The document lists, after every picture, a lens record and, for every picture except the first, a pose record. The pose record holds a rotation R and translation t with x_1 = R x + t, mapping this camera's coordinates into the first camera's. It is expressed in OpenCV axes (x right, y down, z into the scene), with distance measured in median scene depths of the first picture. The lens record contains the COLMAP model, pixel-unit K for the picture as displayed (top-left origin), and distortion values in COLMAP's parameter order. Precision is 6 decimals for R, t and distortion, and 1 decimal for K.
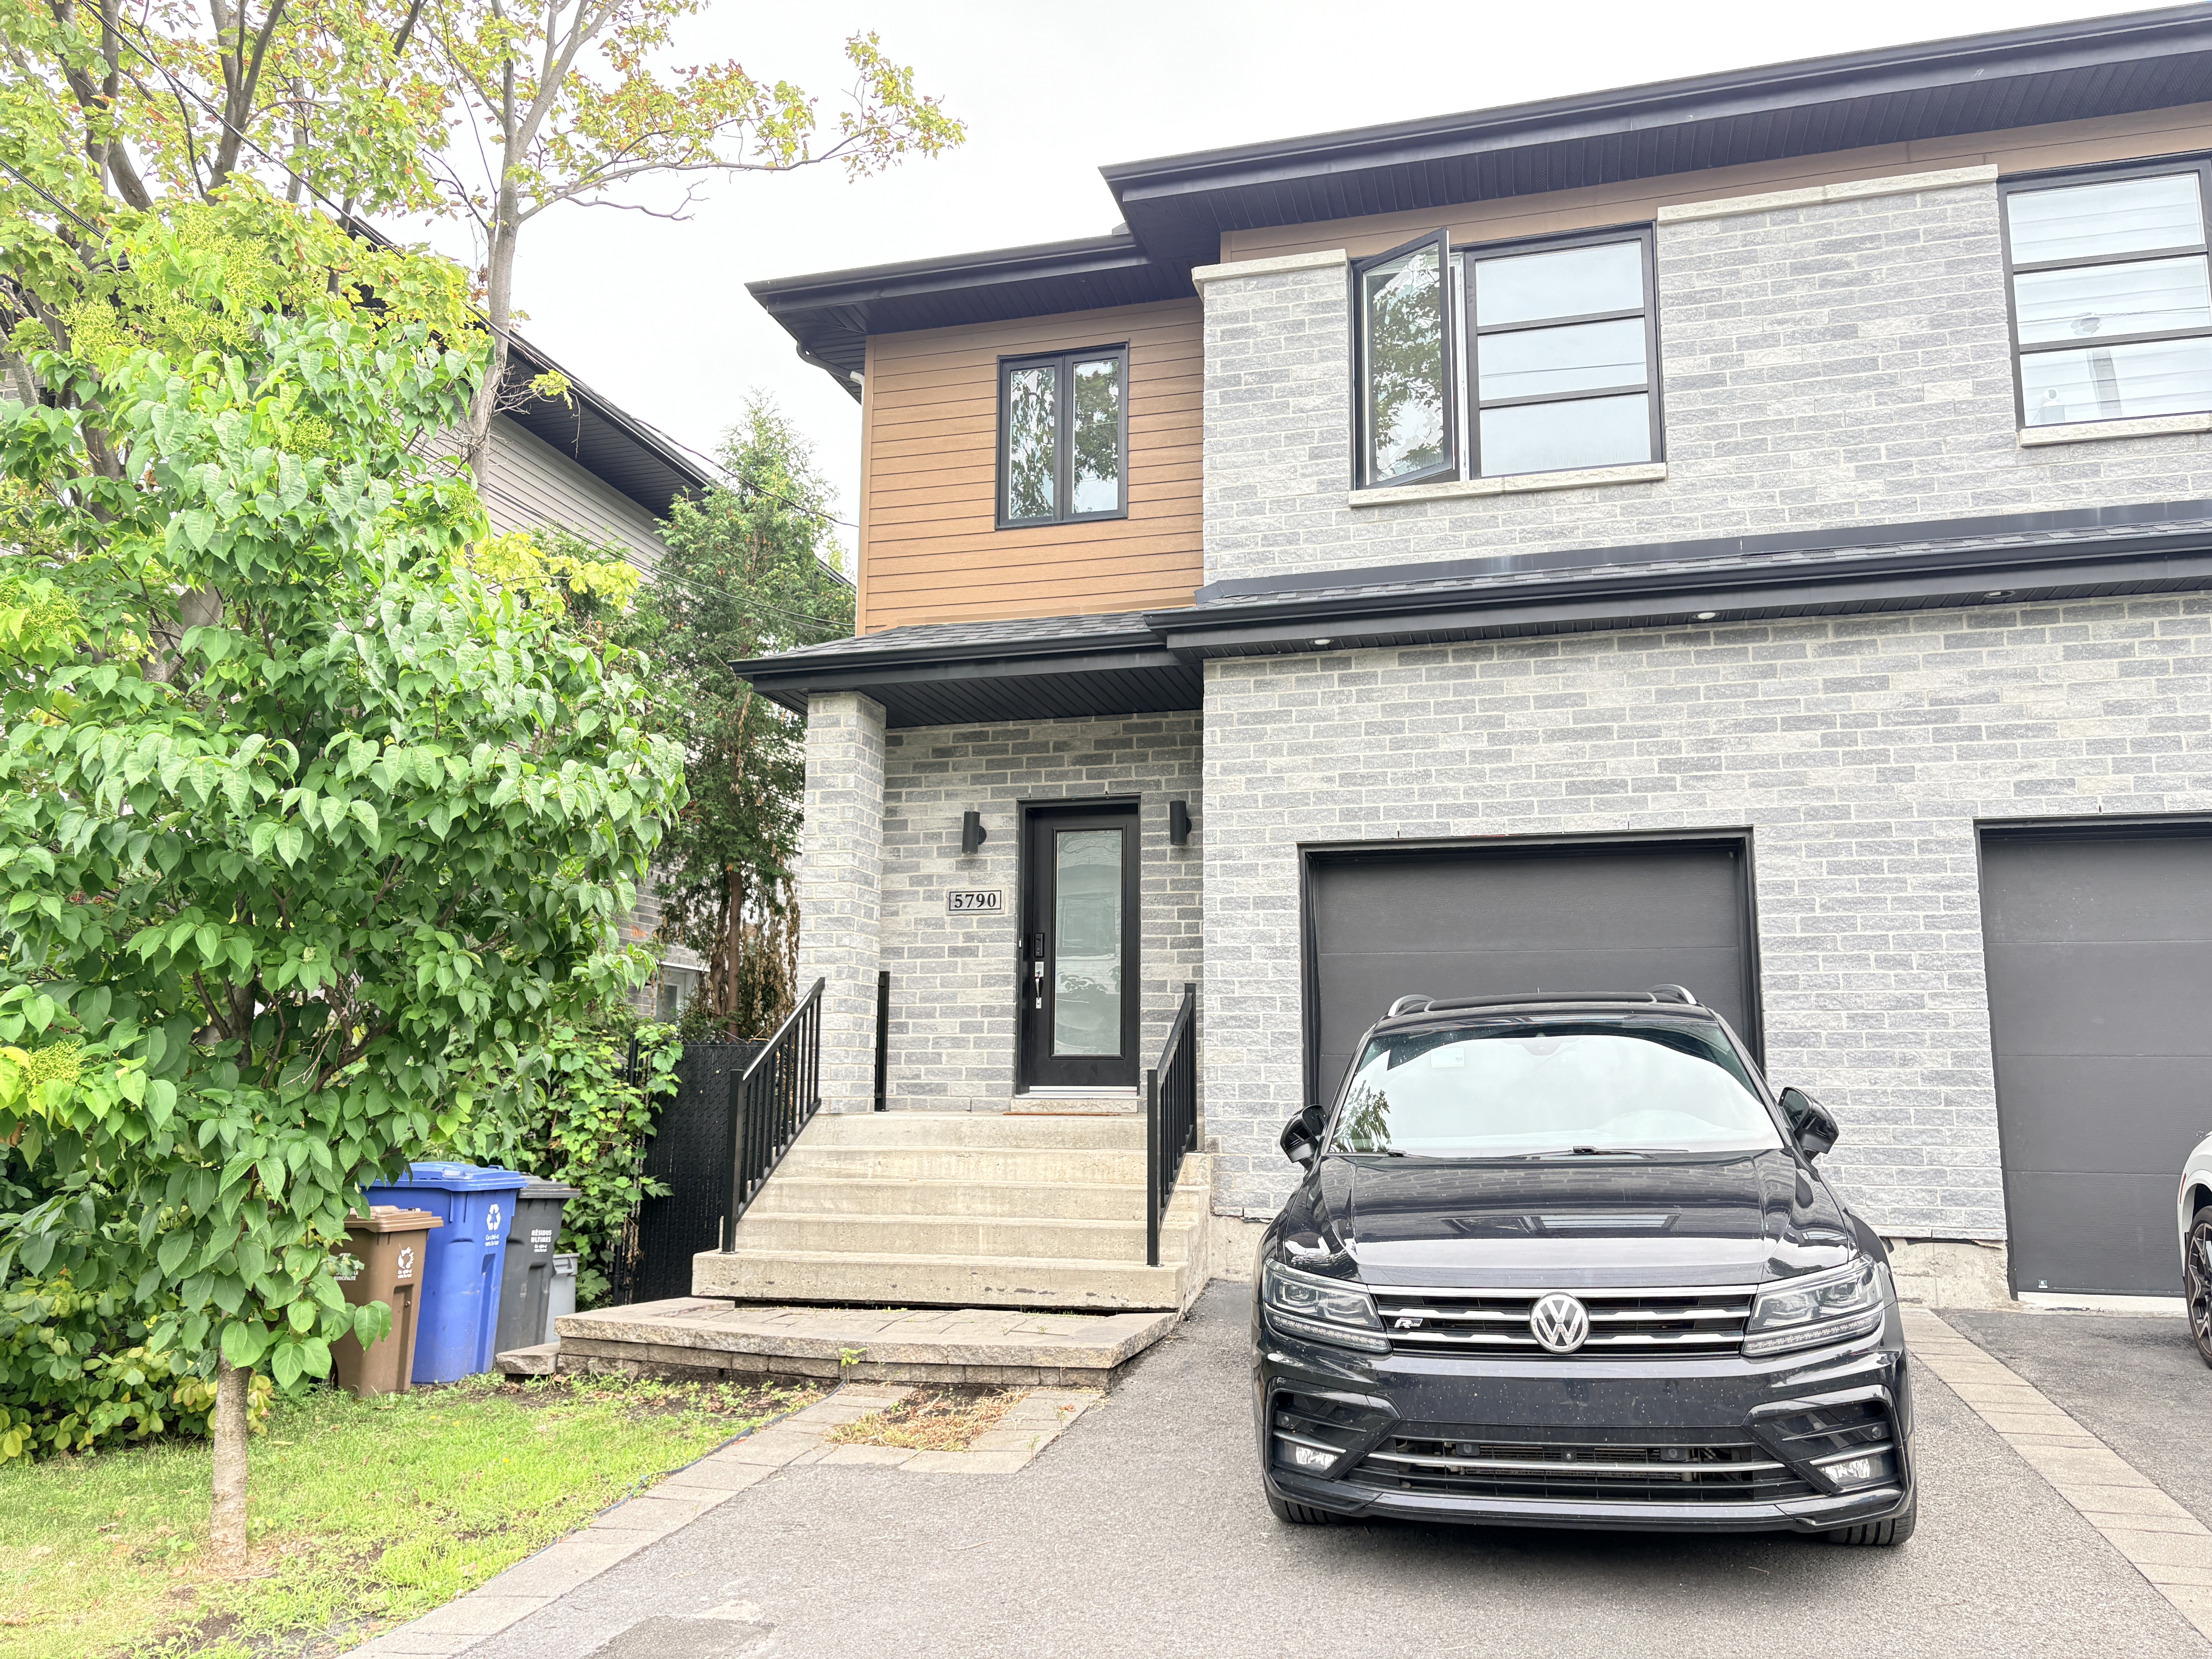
lens RADIAL K [[1695.6, 0, 1092.1], [0, 1695.6, 822.5], [0, 0, 1]] dist [0.069248, -0.057768]
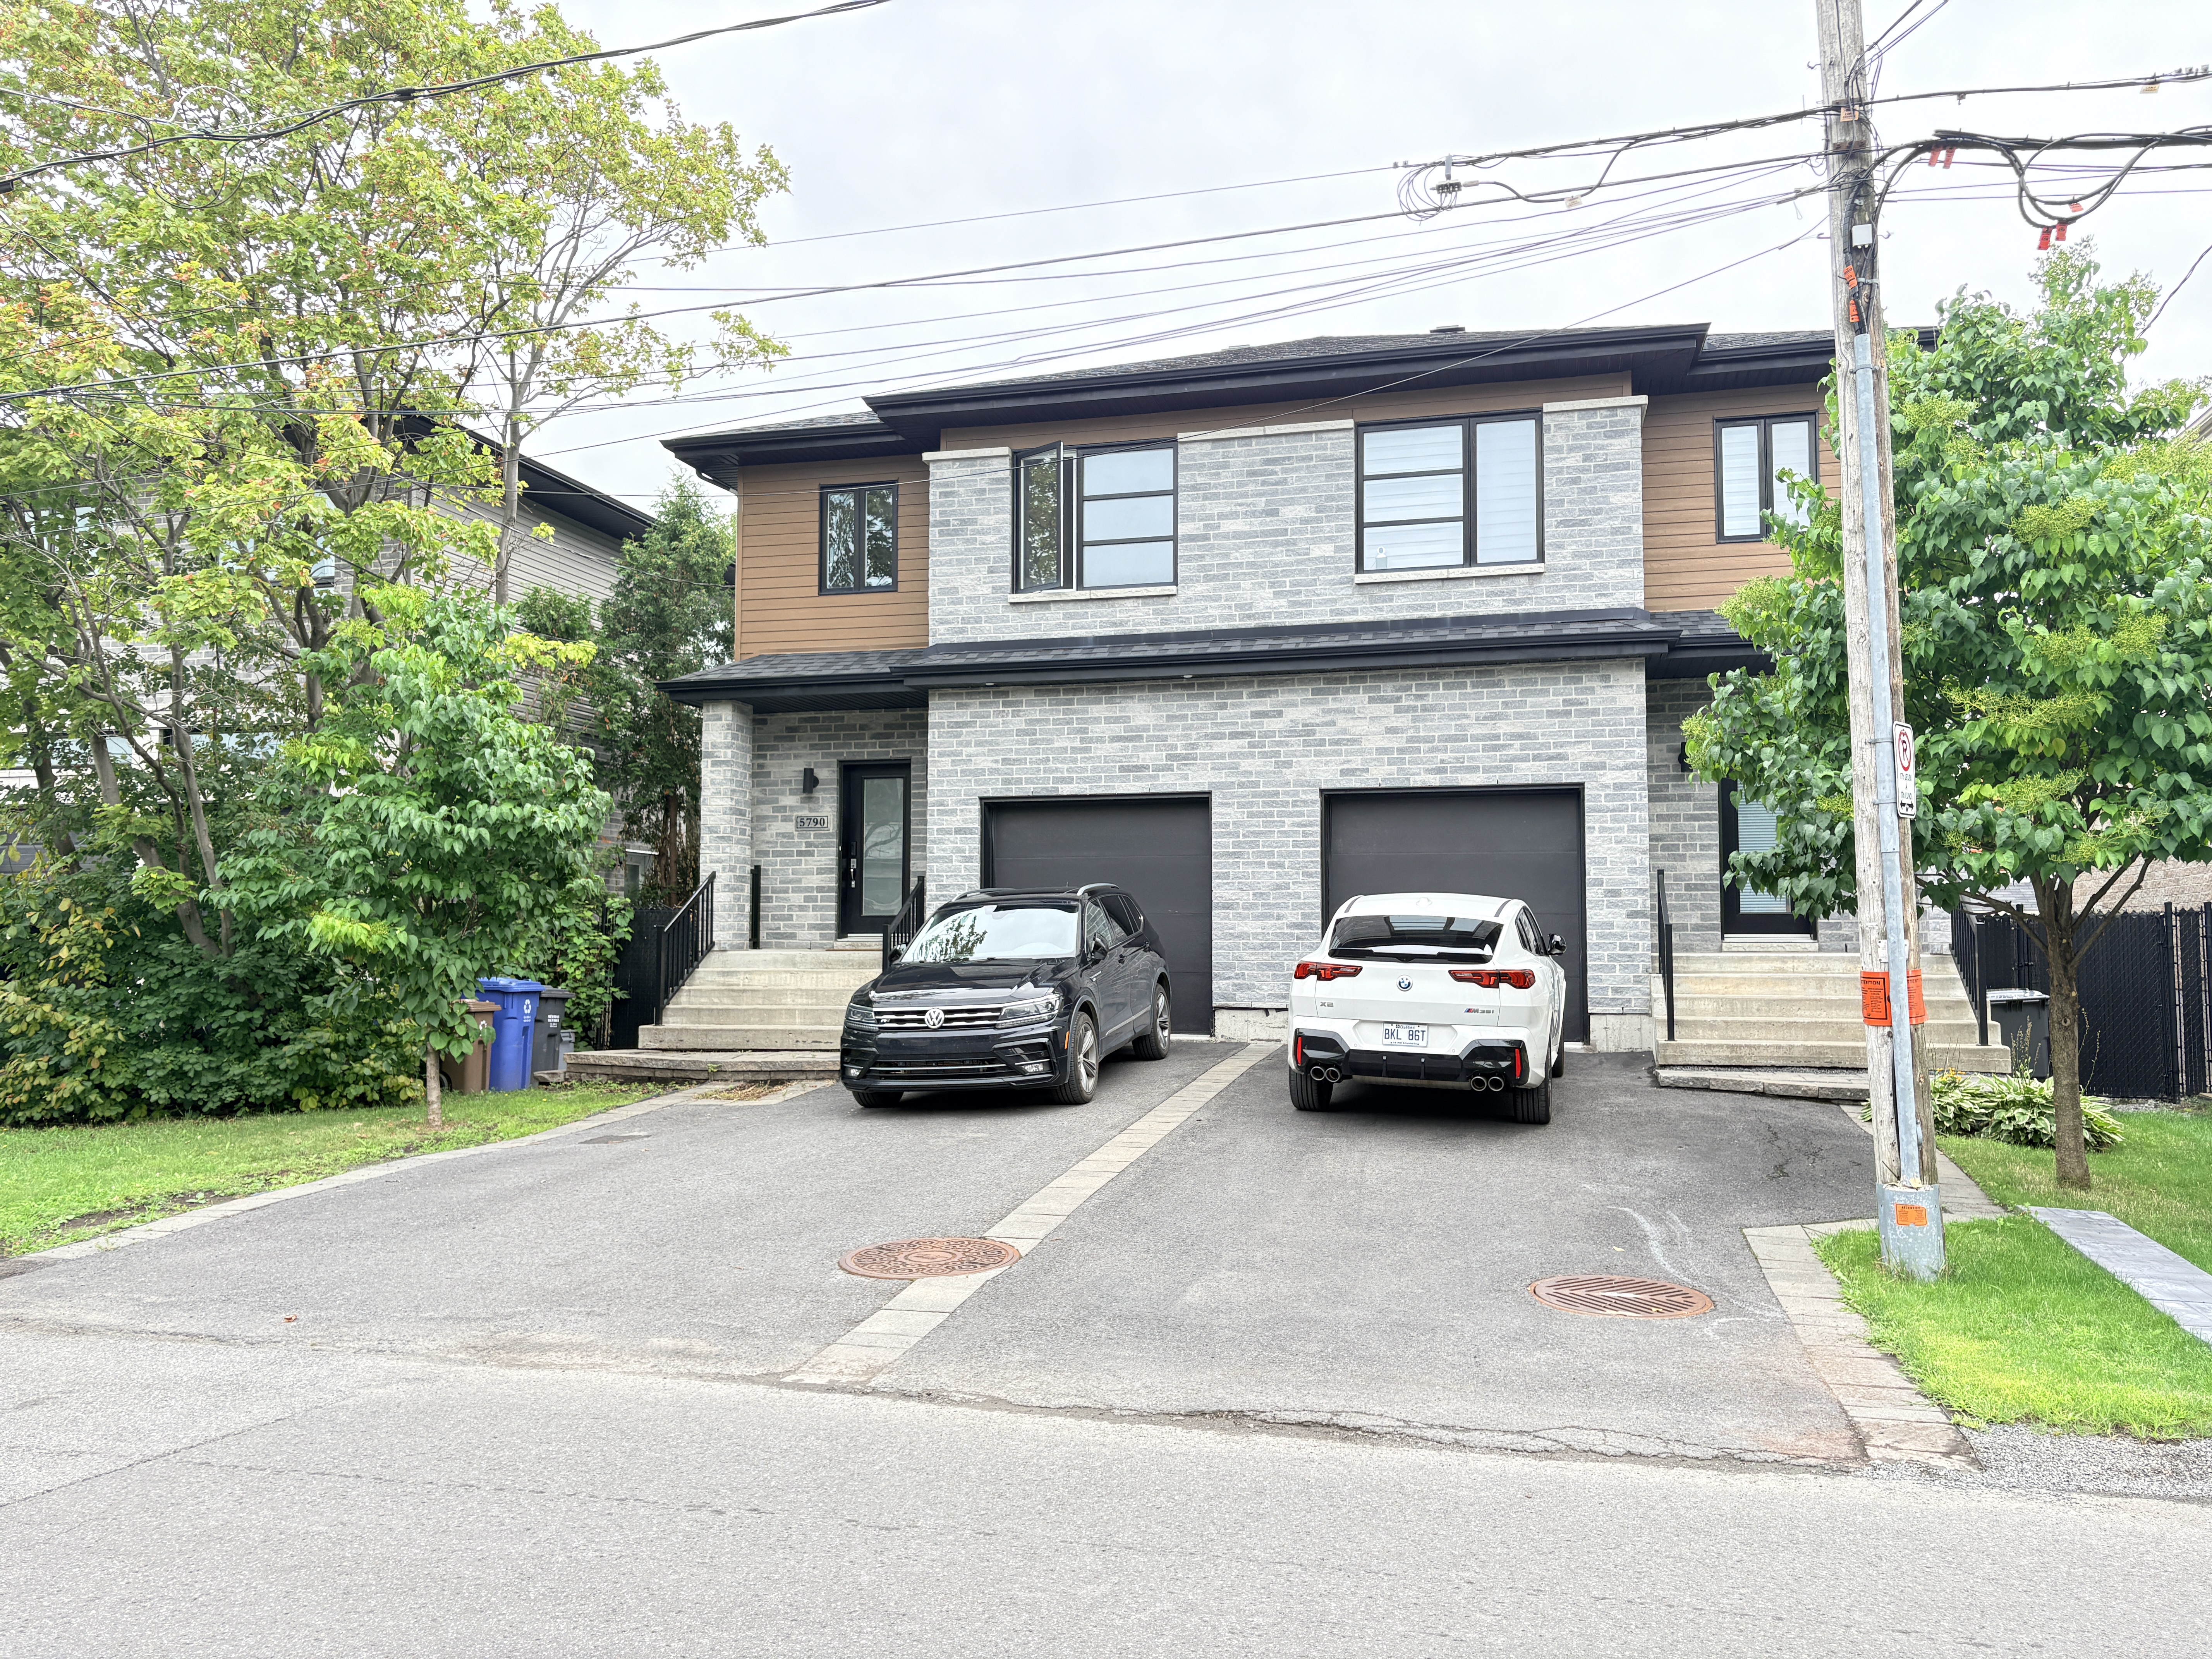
lens RADIAL K [[1754.0, 0, 1106.0], [0, 1754.0, 829.5], [0, 0, 1]] dist [0.208570, -0.607927]
pose [[0.999990, -0.004244, 0.001053, 0.257411], [0.004122, 0.995235, 0.097420, -0.135071], [-0.001462, -0.097415, 0.995243, -0.844710]]
